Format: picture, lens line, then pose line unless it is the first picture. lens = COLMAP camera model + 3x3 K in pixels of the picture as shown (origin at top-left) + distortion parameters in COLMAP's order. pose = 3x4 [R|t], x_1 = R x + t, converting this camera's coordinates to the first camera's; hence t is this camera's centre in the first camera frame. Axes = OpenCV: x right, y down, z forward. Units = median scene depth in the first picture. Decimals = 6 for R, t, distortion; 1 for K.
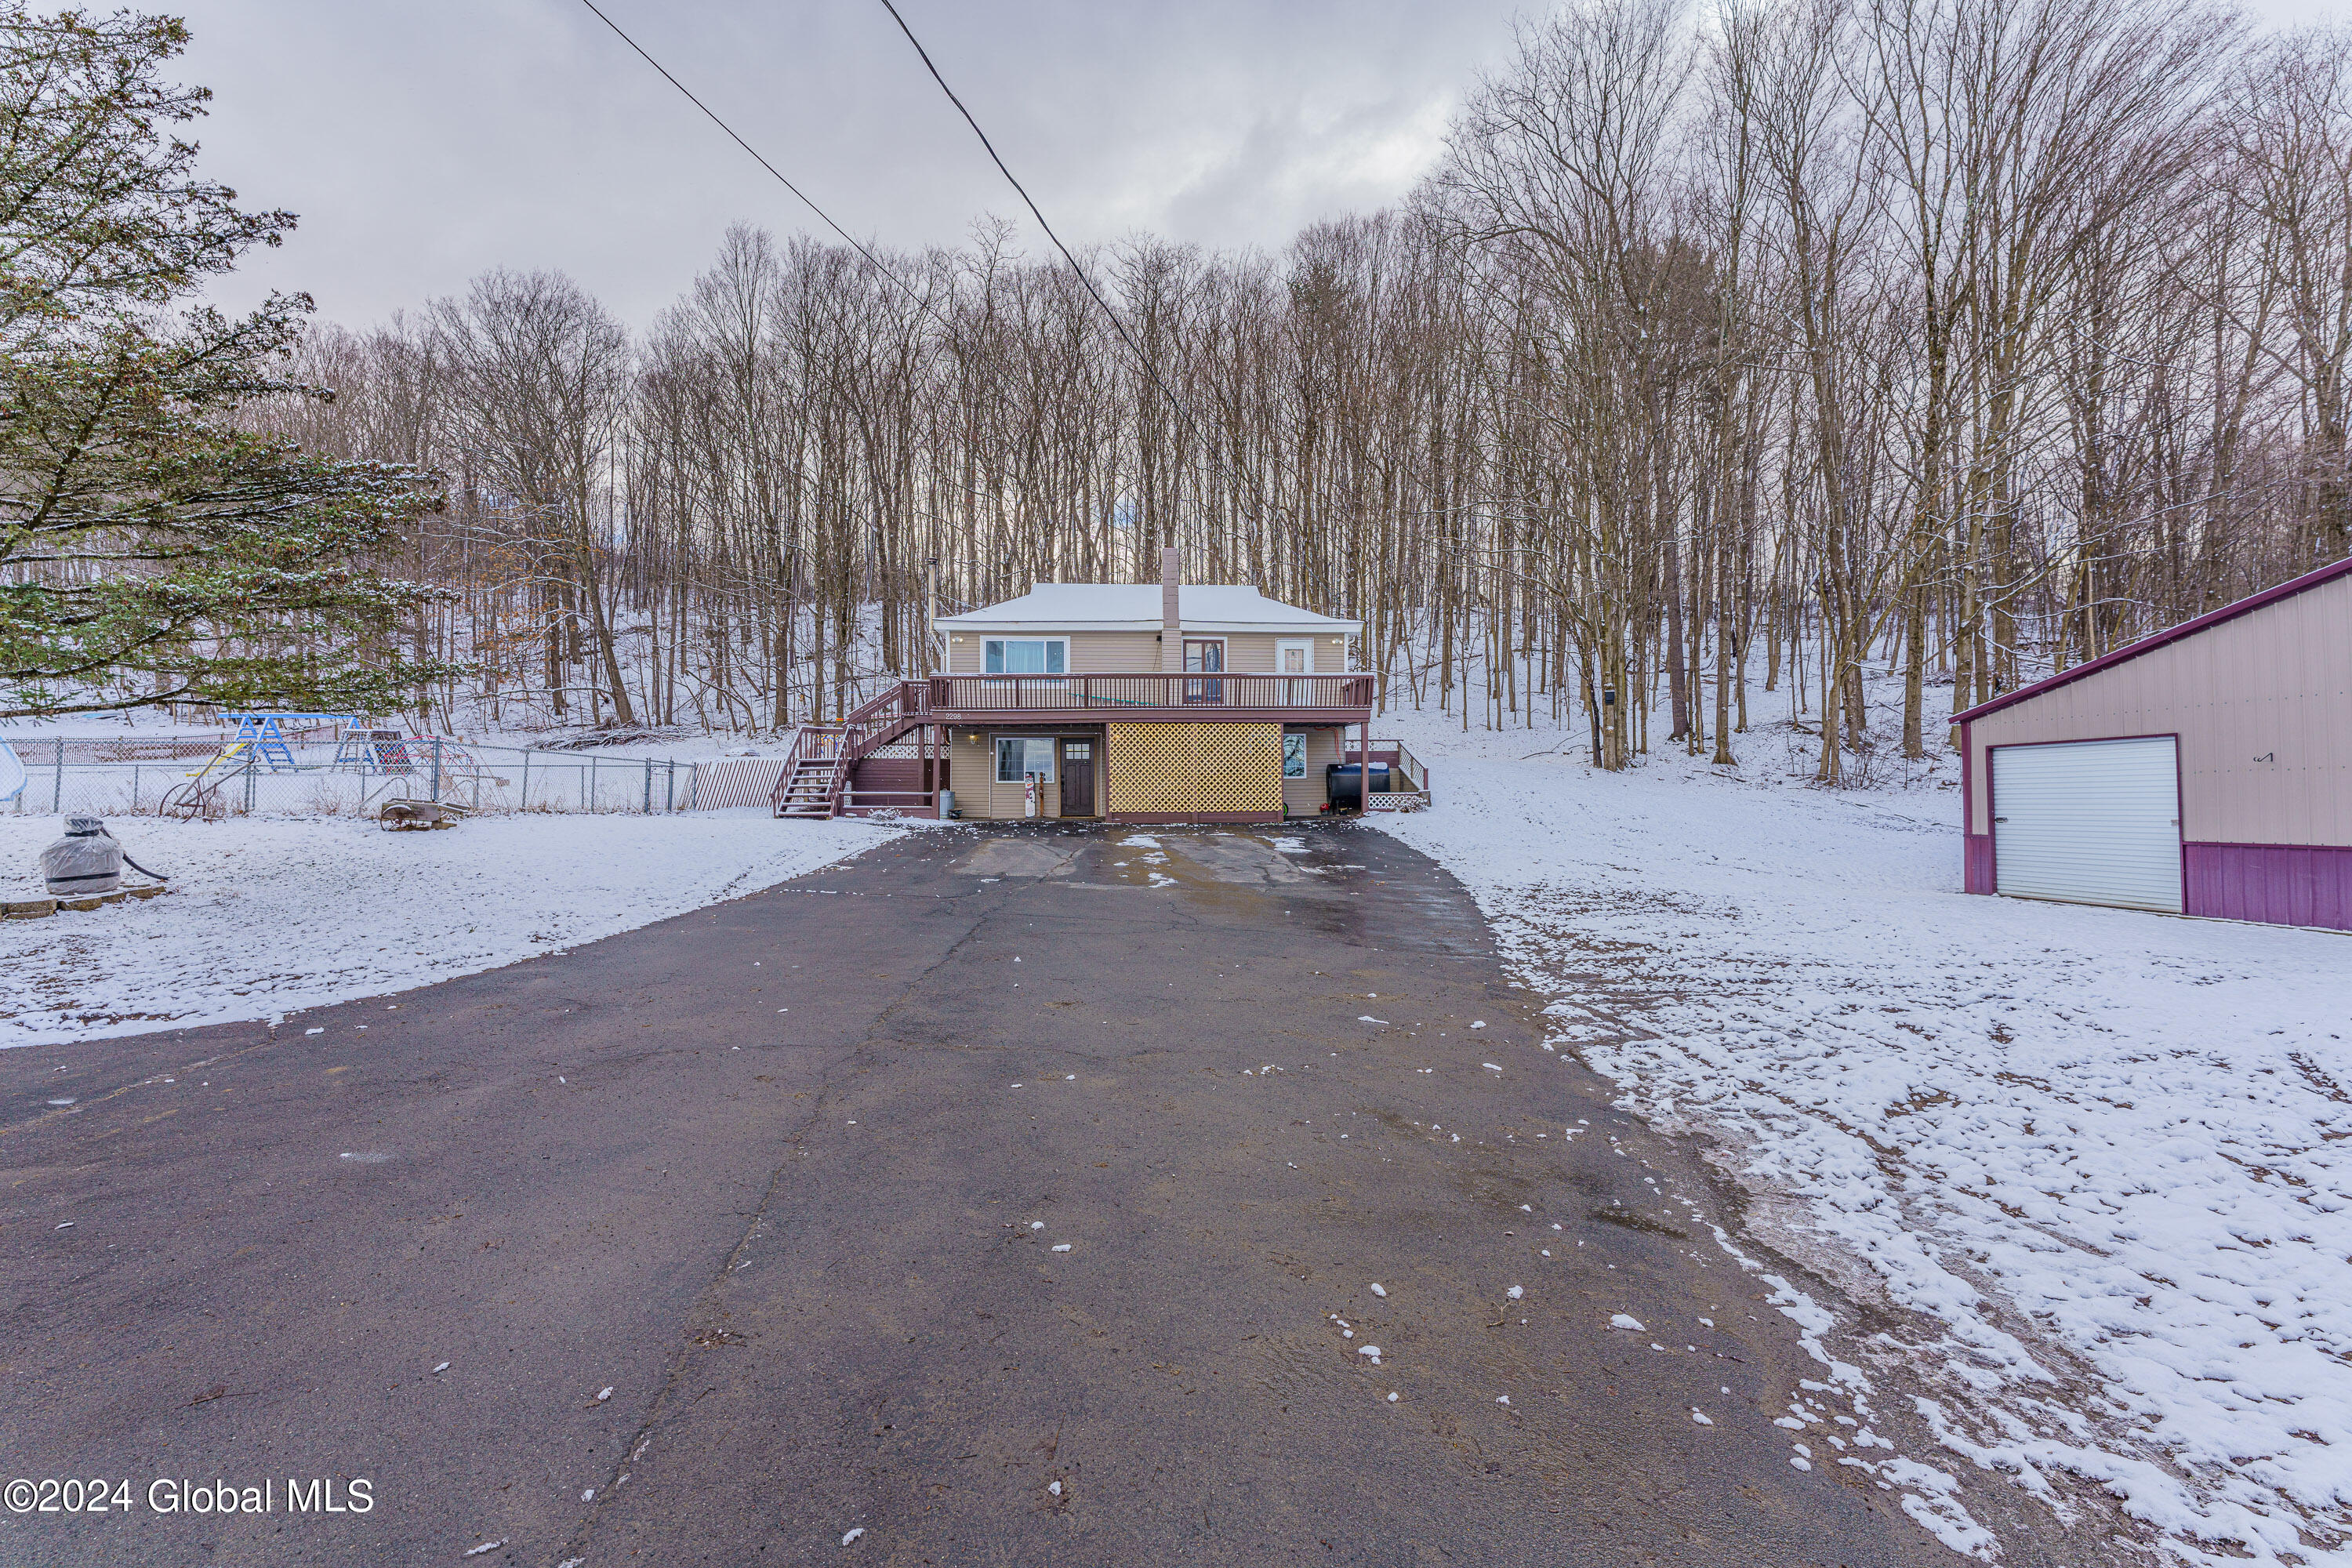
lens RADIAL K [[979.7, 0, 1176.0], [0, 979.7, 784.0], [0, 0, 1]] dist [-0.001589, -0.000093]
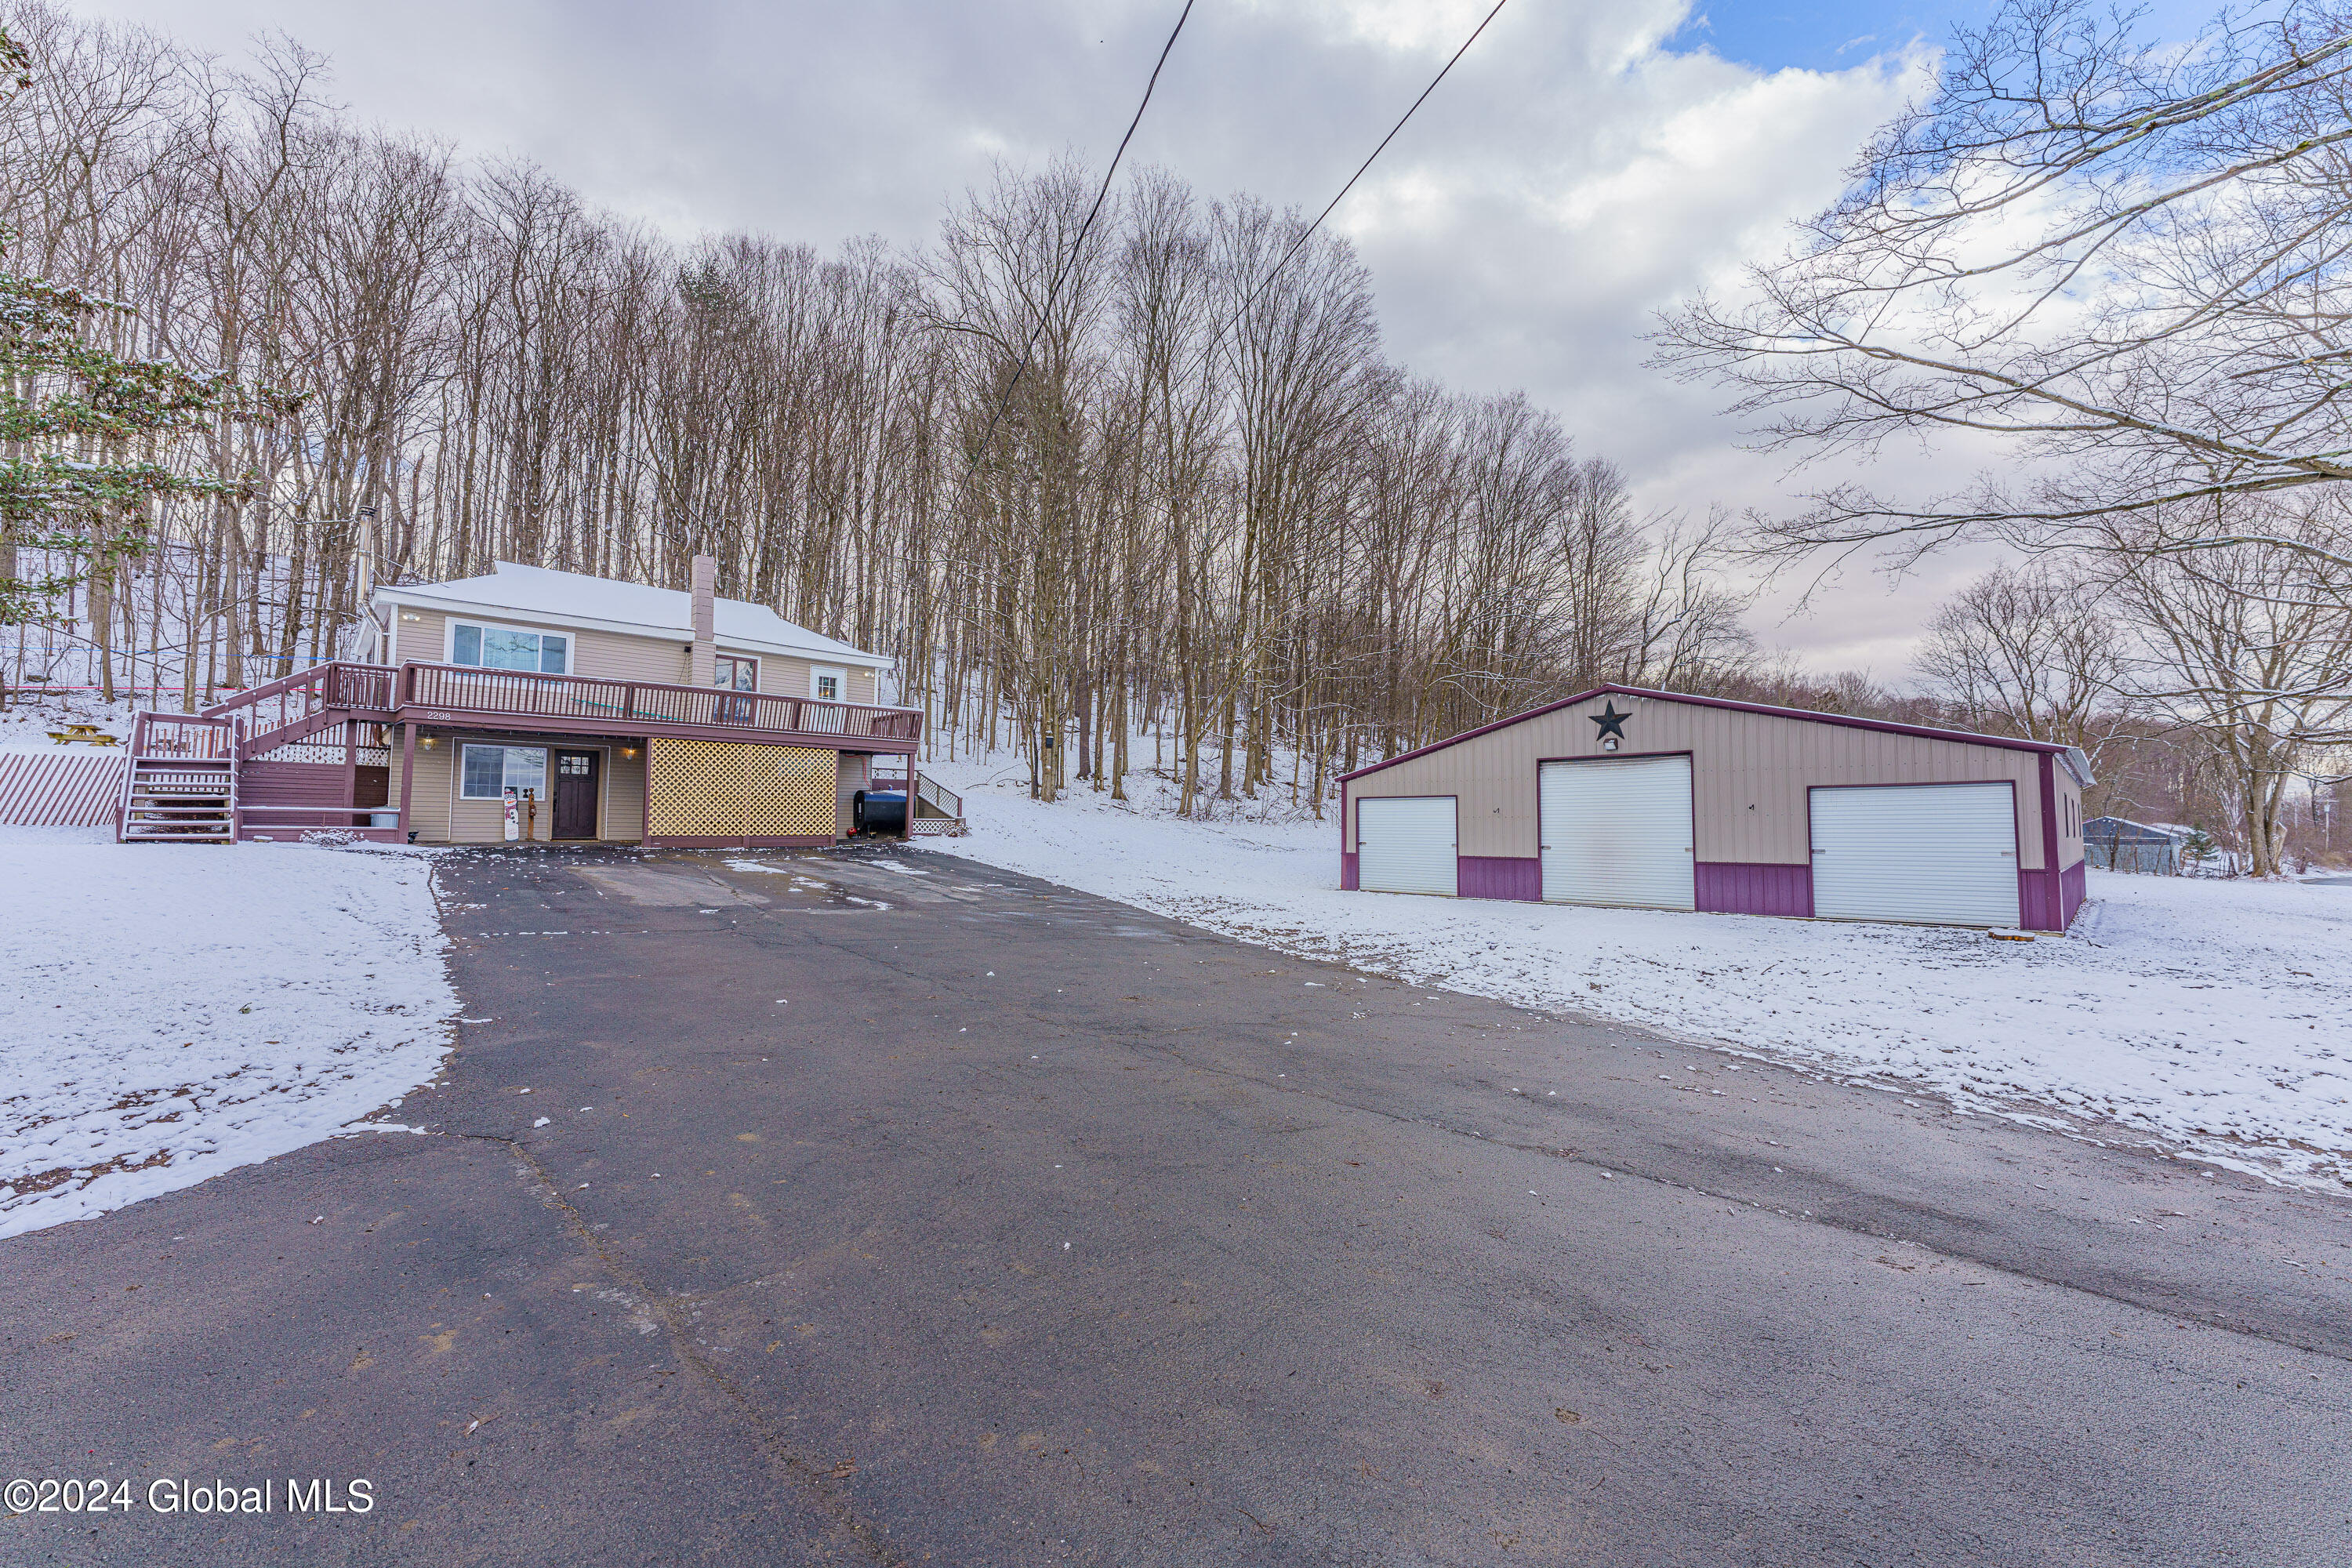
lens RADIAL K [[935.4, 0, 1173.5], [0, 935.4, 777.3], [0, 0, 1]] dist [0.001198, -0.000201]
pose [[0.756413, 0.044396, 0.652586, -0.244772], [-0.023944, 0.998905, -0.040203, -0.001875], [-0.653656, 0.014785, 0.756648, 0.020887]]
